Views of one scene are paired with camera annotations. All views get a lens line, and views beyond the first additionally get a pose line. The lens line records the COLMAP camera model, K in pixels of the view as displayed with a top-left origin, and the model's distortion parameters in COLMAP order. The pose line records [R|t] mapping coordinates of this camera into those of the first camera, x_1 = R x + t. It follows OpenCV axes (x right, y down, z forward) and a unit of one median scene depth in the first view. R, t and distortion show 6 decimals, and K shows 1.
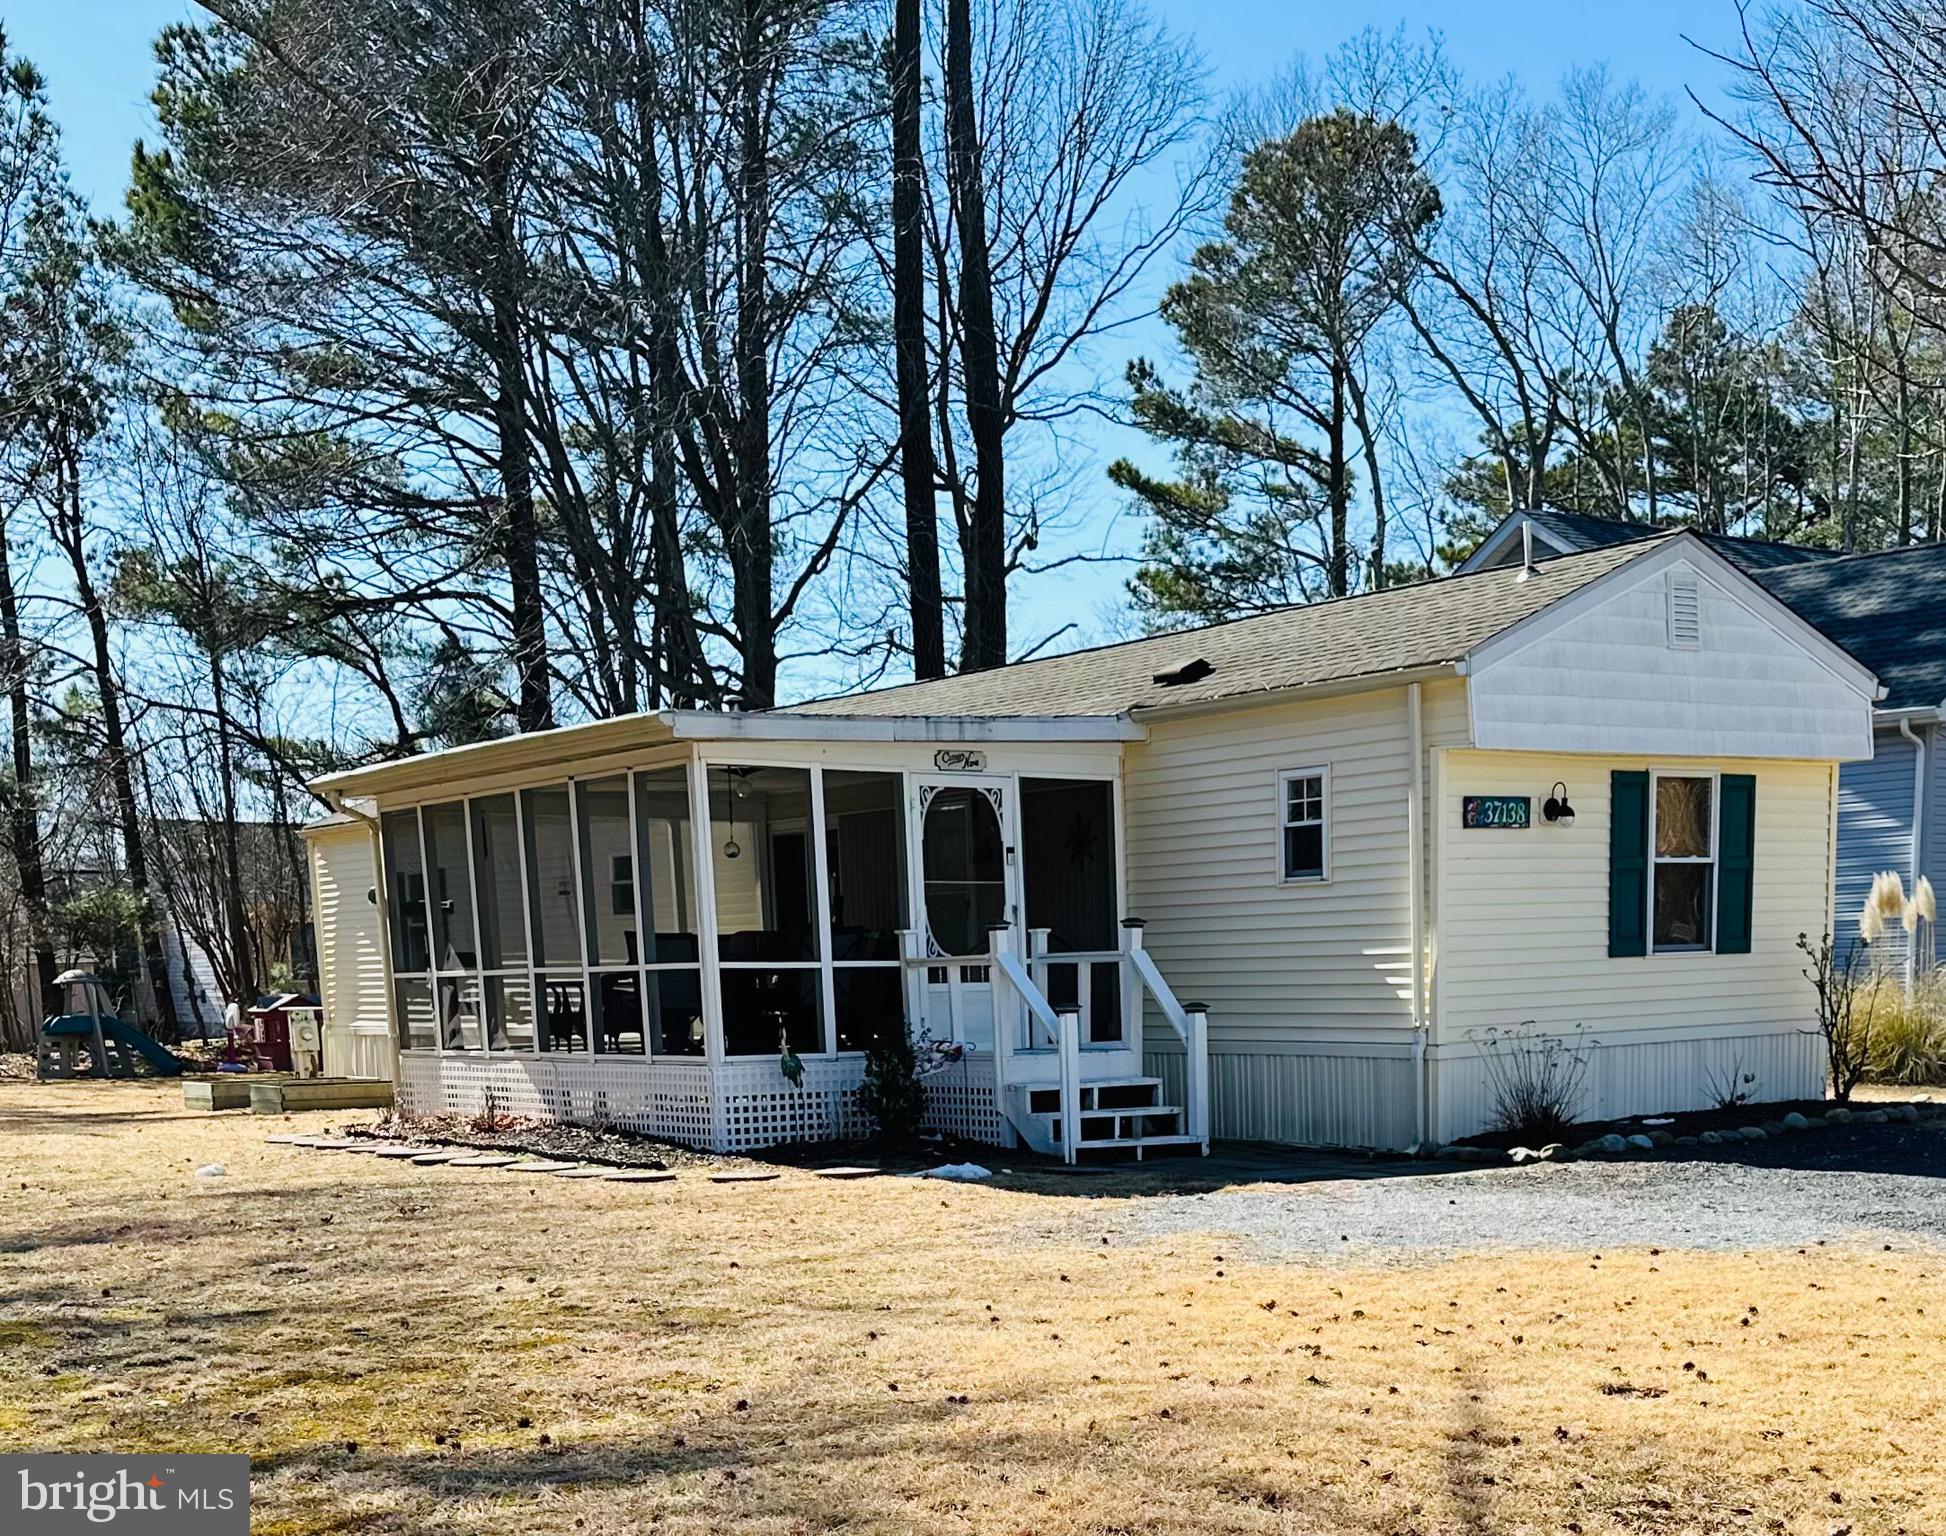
lens RADIAL K [[2645.0, 0, 973.0], [0, 2645.0, 768.0], [0, 0, 1]] dist [-0.093869, 0.447243]
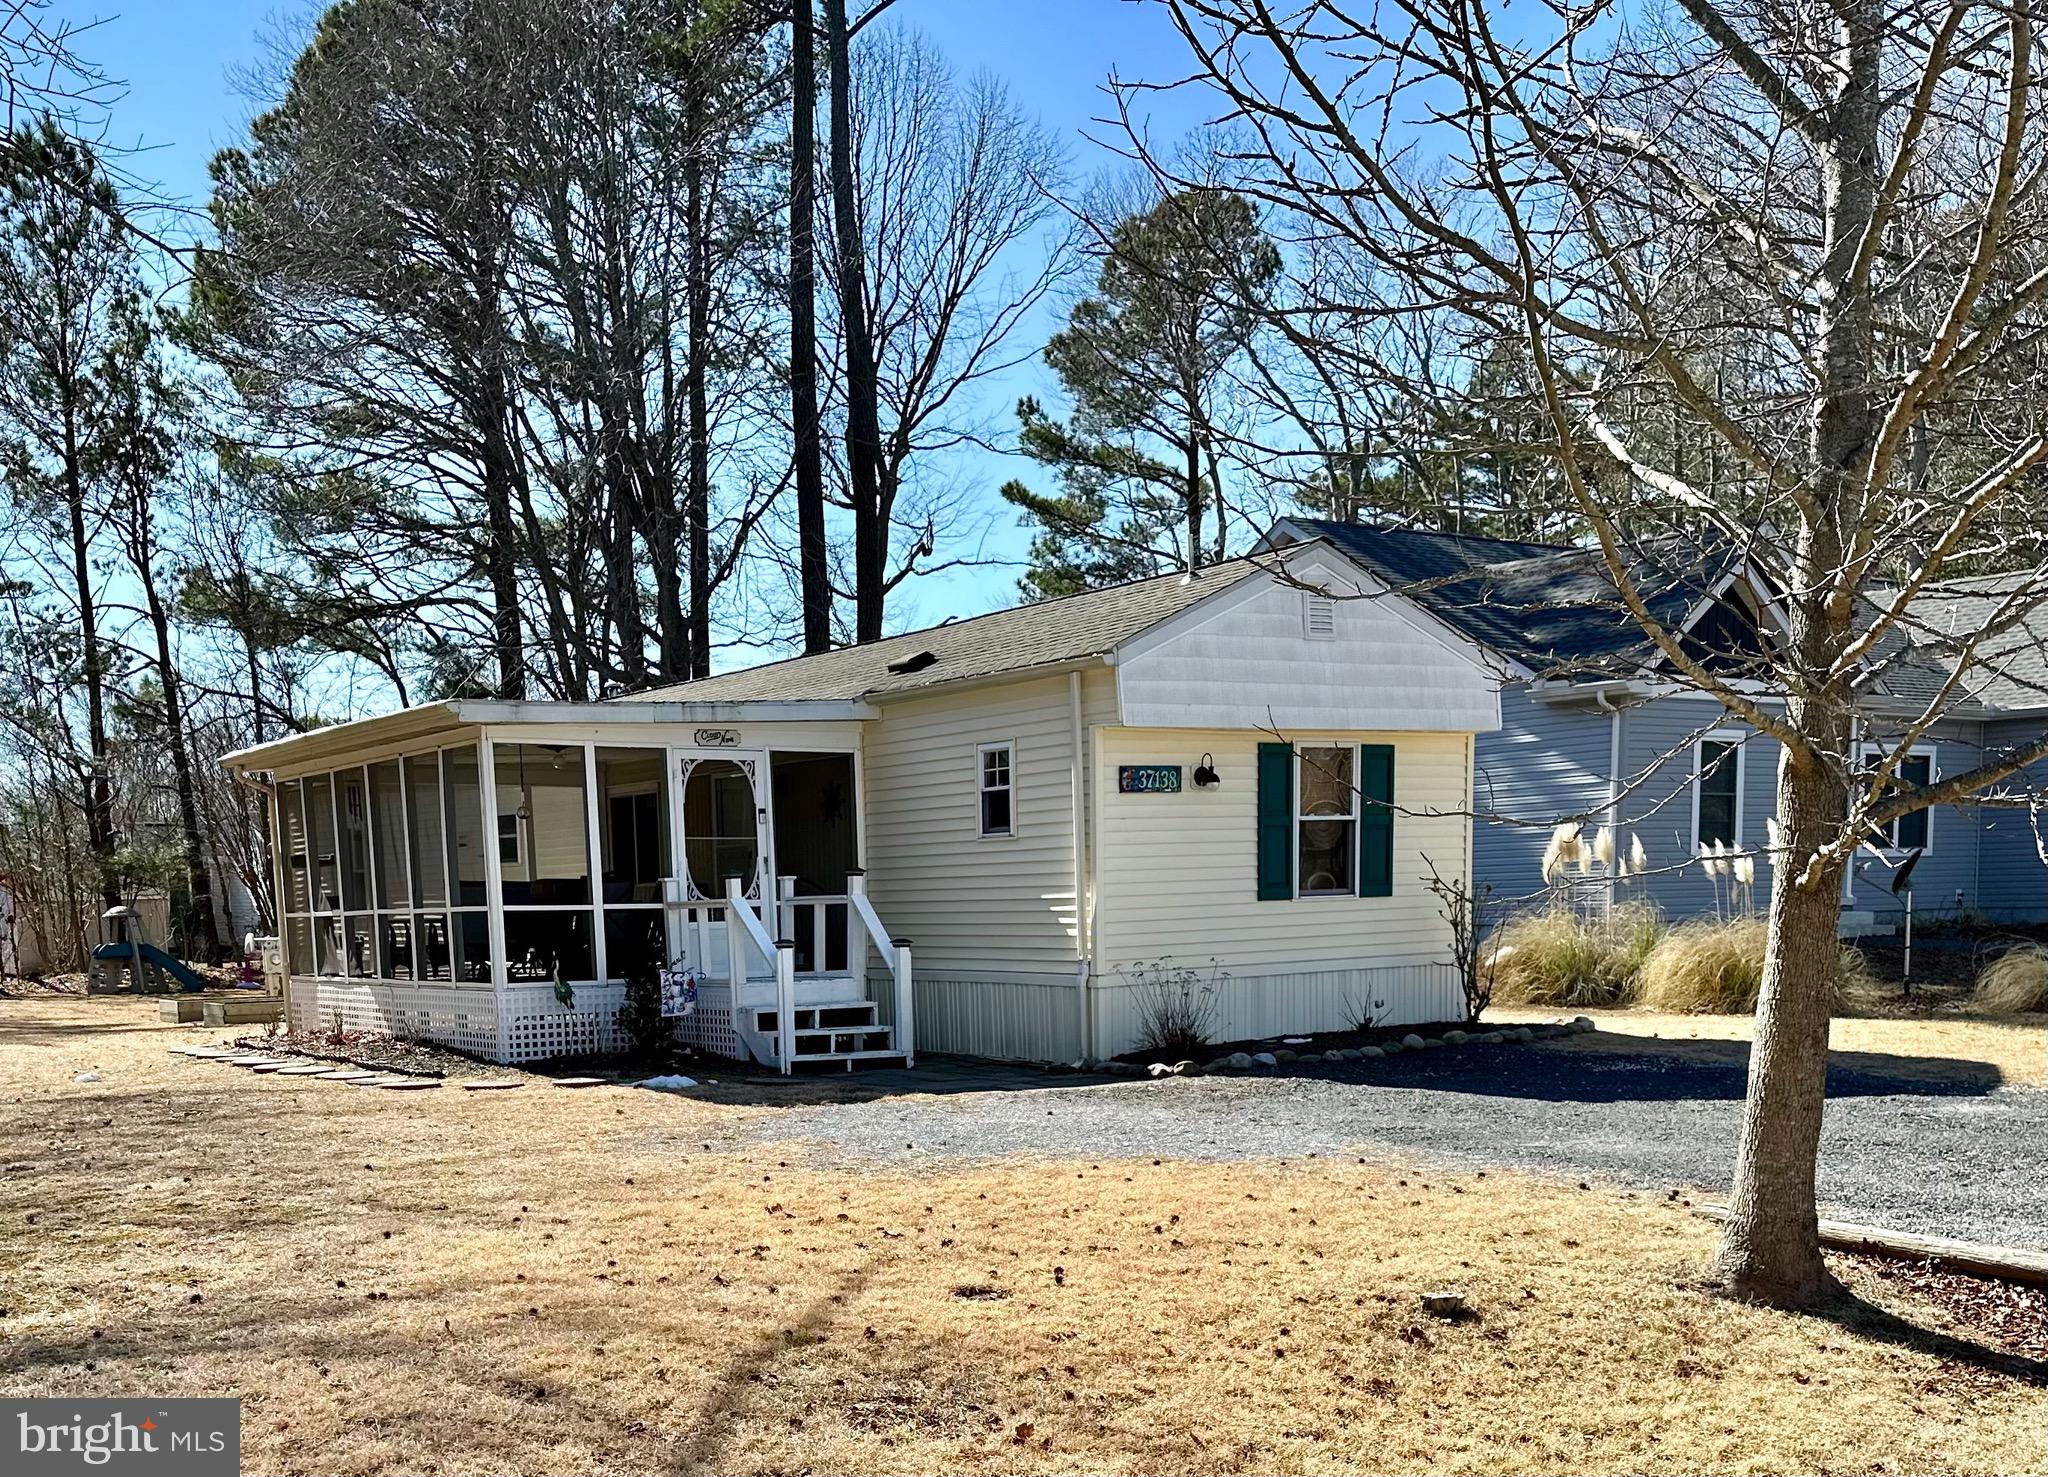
lens RADIAL K [[2127.0, 0, 1023.6], [0, 2127.0, 675.8], [0, 0, 1]] dist [0.007014, 0.013600]
pose [[0.995843, -0.010456, -0.090479, 0.219288], [0.008677, 0.999762, -0.020031, -0.010380], [0.090667, 0.019163, 0.995697, 0.038707]]
